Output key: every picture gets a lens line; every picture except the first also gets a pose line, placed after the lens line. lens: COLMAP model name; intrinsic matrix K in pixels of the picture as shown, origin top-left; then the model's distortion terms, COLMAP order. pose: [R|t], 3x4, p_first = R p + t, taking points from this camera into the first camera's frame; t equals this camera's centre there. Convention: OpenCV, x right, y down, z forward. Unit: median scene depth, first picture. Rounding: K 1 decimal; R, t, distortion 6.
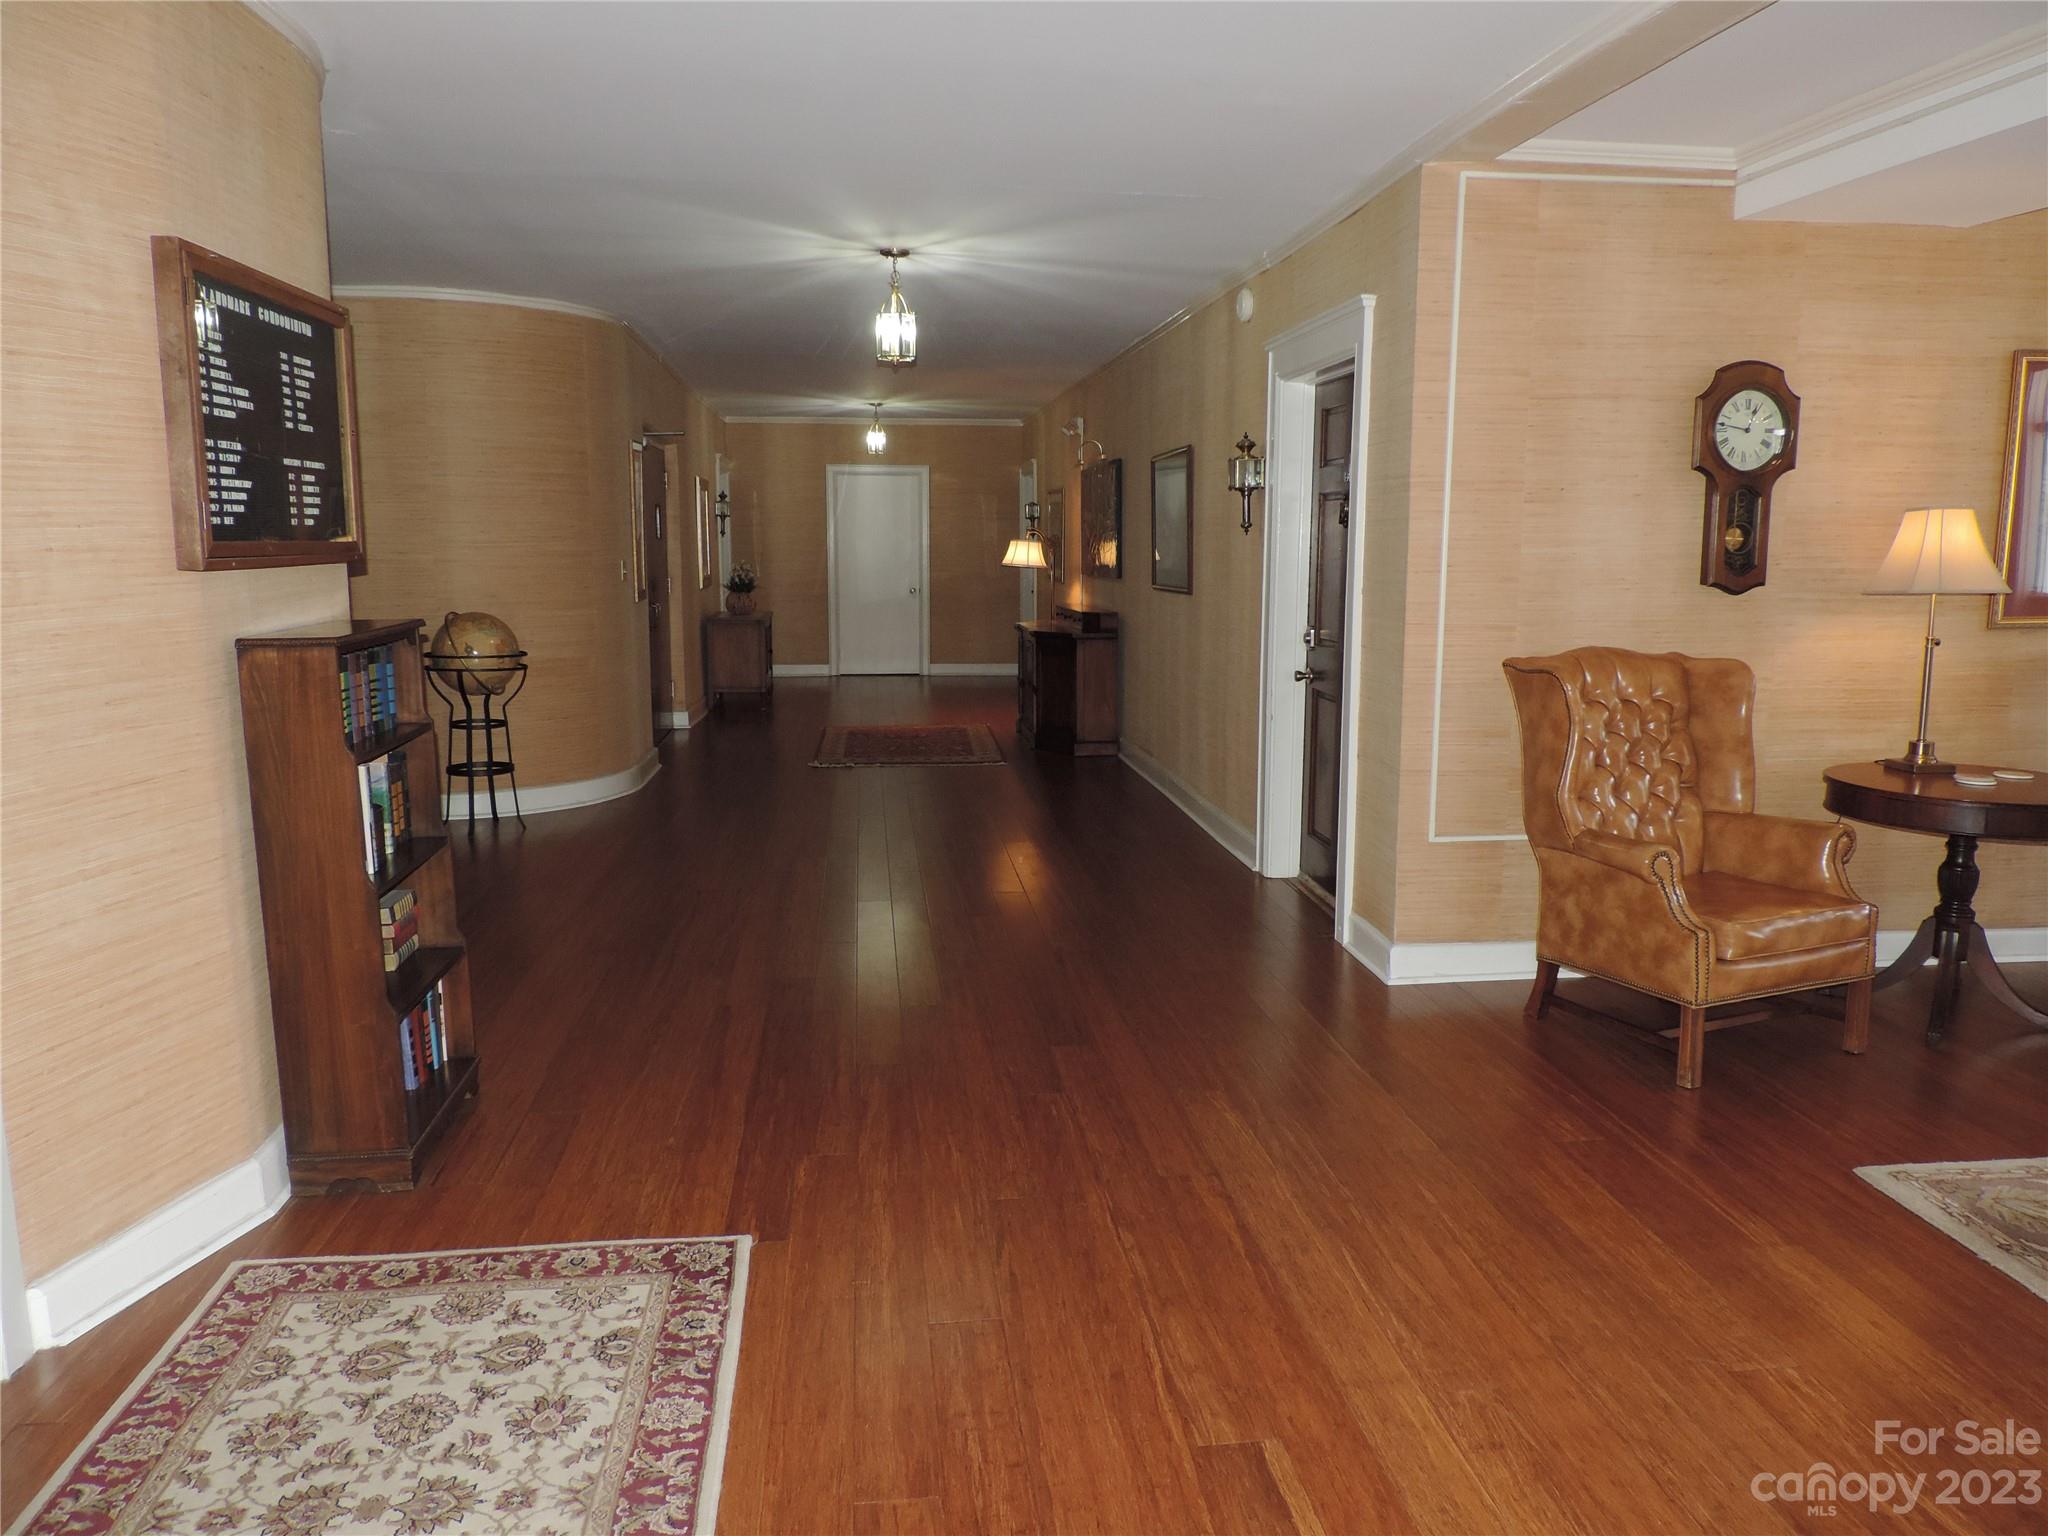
lens RADIAL K [[1475.8, 0, 1028.4], [0, 1475.8, 760.8], [0, 0, 1]] dist [-0.010473, -0.004347]
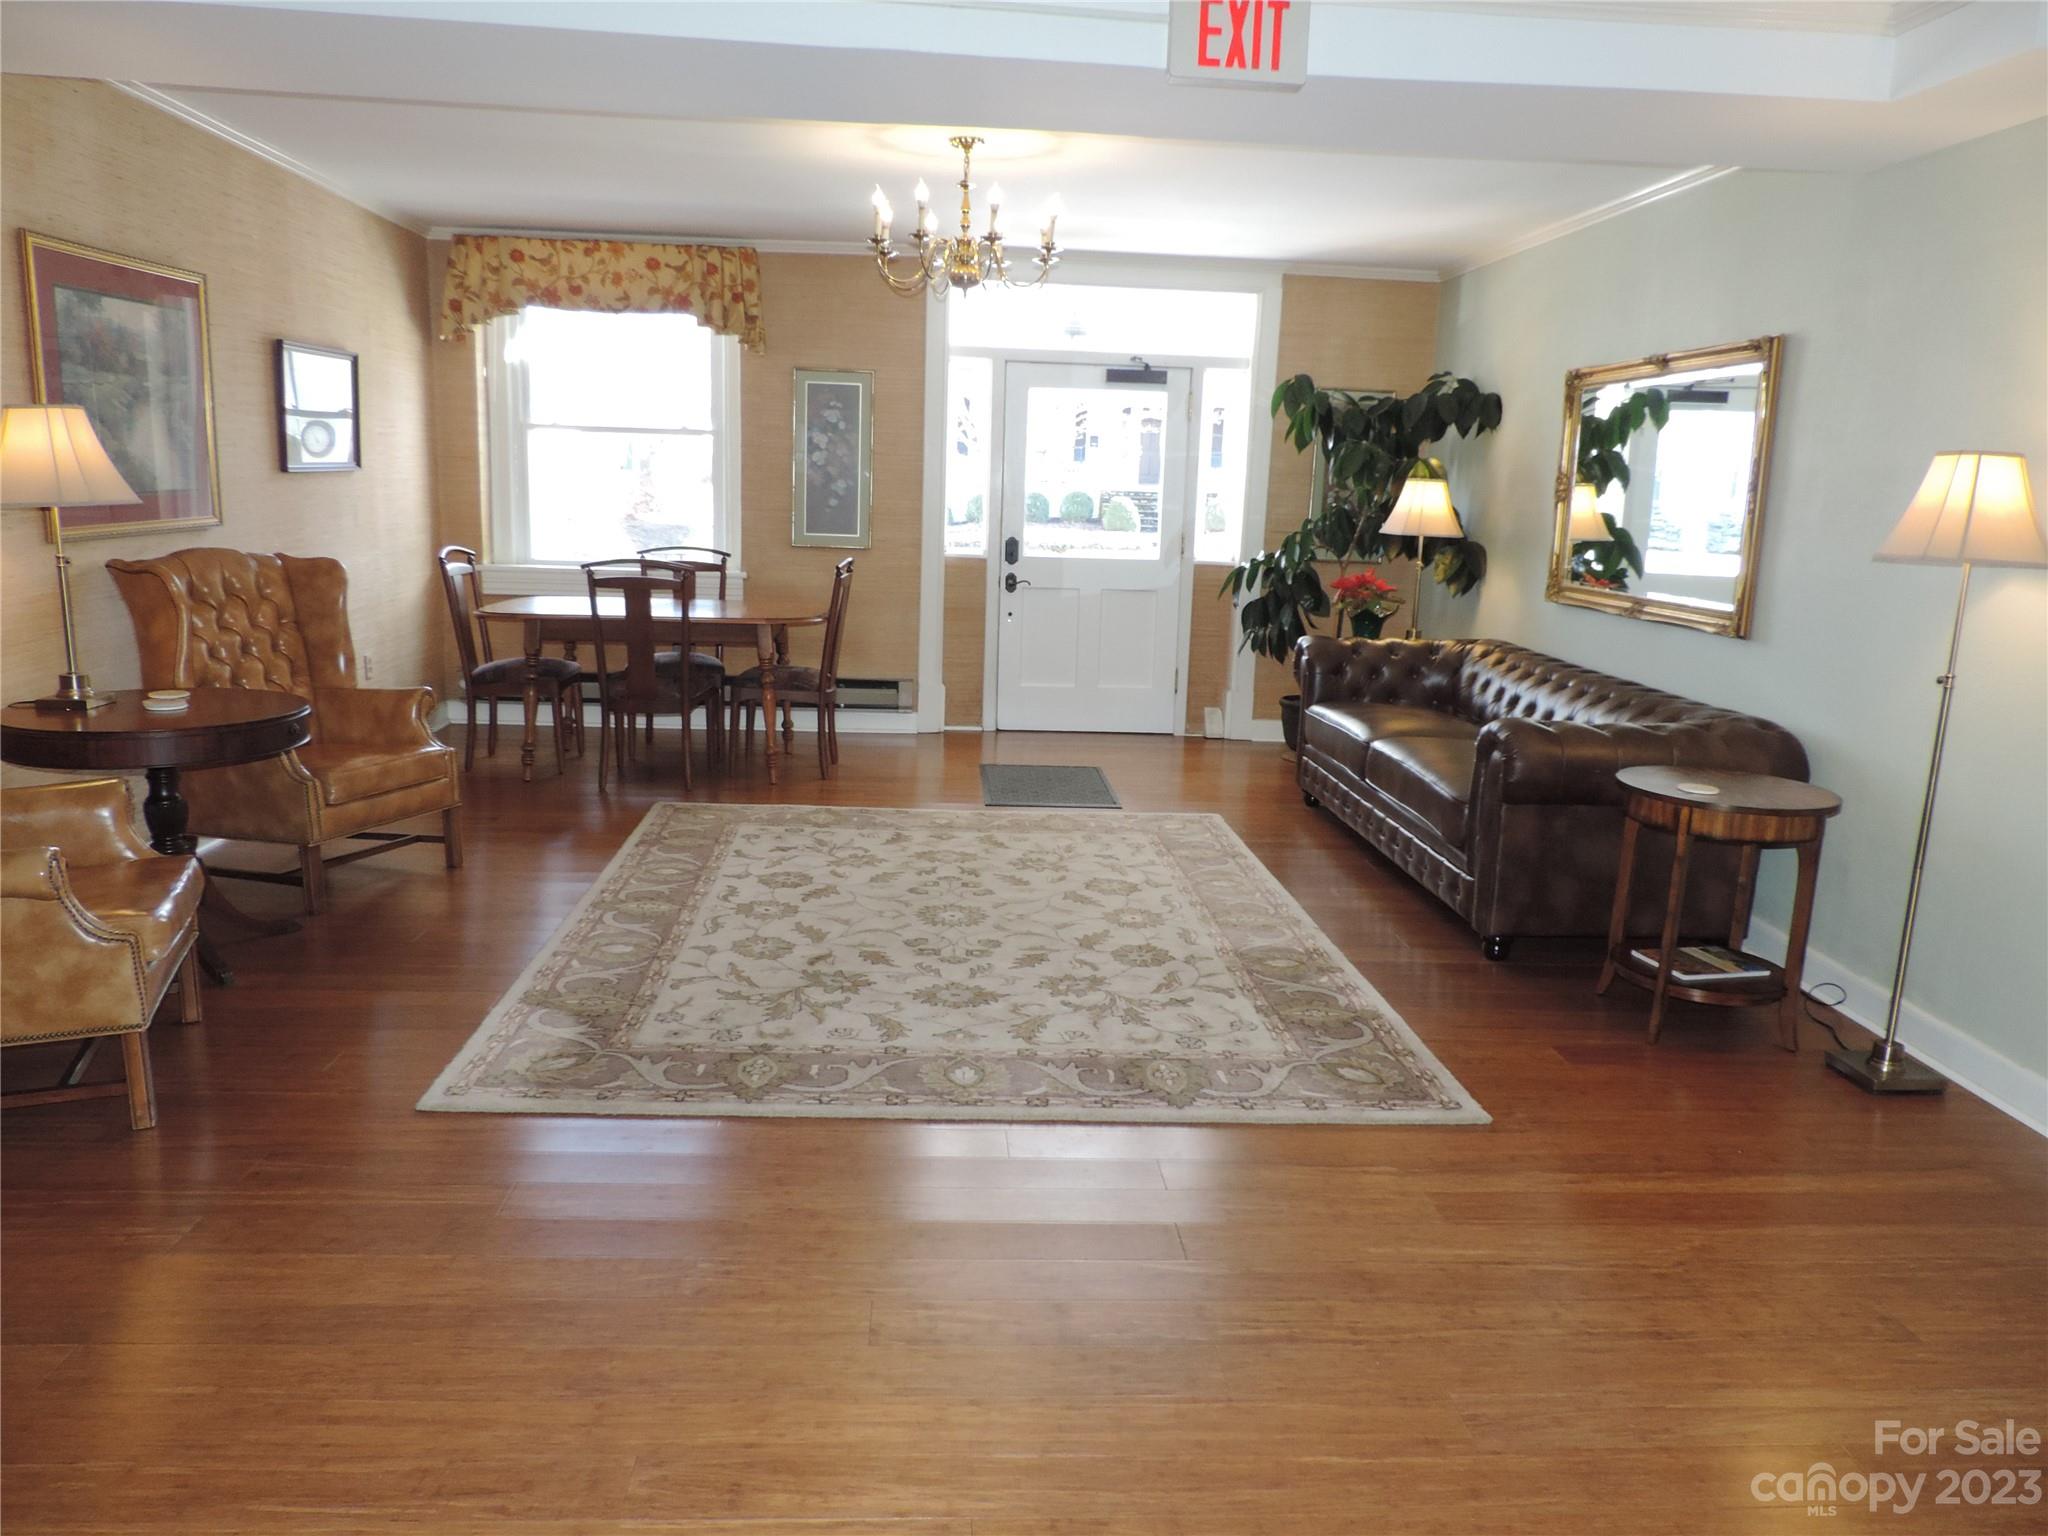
lens RADIAL K [[1475.8, 0, 1025.0], [0, 1475.8, 772.7], [0, 0, 1]] dist [-0.010473, -0.004347]
pose [[0.048644, -0.200379, 0.978510, -0.276820], [0.123208, 0.973392, 0.193206, -0.063615], [-0.991188, 0.111162, 0.072038, 0.435501]]
